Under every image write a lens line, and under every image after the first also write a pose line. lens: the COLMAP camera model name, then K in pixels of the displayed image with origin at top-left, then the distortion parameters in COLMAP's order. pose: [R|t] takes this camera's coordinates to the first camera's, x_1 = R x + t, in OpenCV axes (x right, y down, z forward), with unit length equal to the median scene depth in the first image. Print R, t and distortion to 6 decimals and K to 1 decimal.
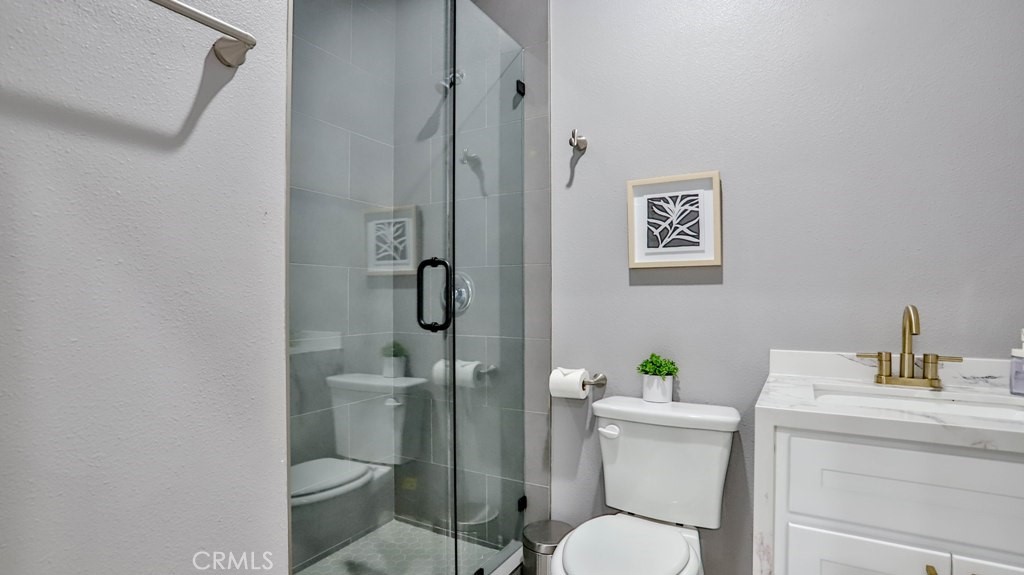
lens RADIAL K [[499.3, 0, 528.7], [0, 499.3, 293.5], [0, 0, 1]] dist [-0.061296, 0.030271]
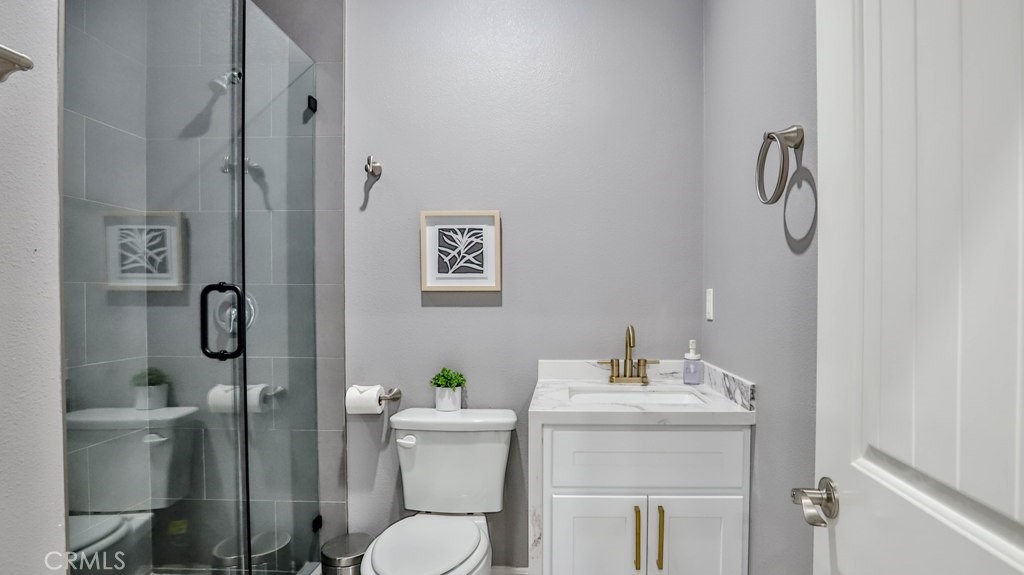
lens RADIAL K [[489.1, 0, 550.8], [0, 489.1, 288.6], [0, 0, 1]] dist [-0.055281, 0.026610]
pose [[0.885482, 0.009281, 0.464581, -0.048932], [-0.001366, 0.999848, -0.017372, -0.038189], [-0.464672, 0.014748, 0.885360, -0.095367]]
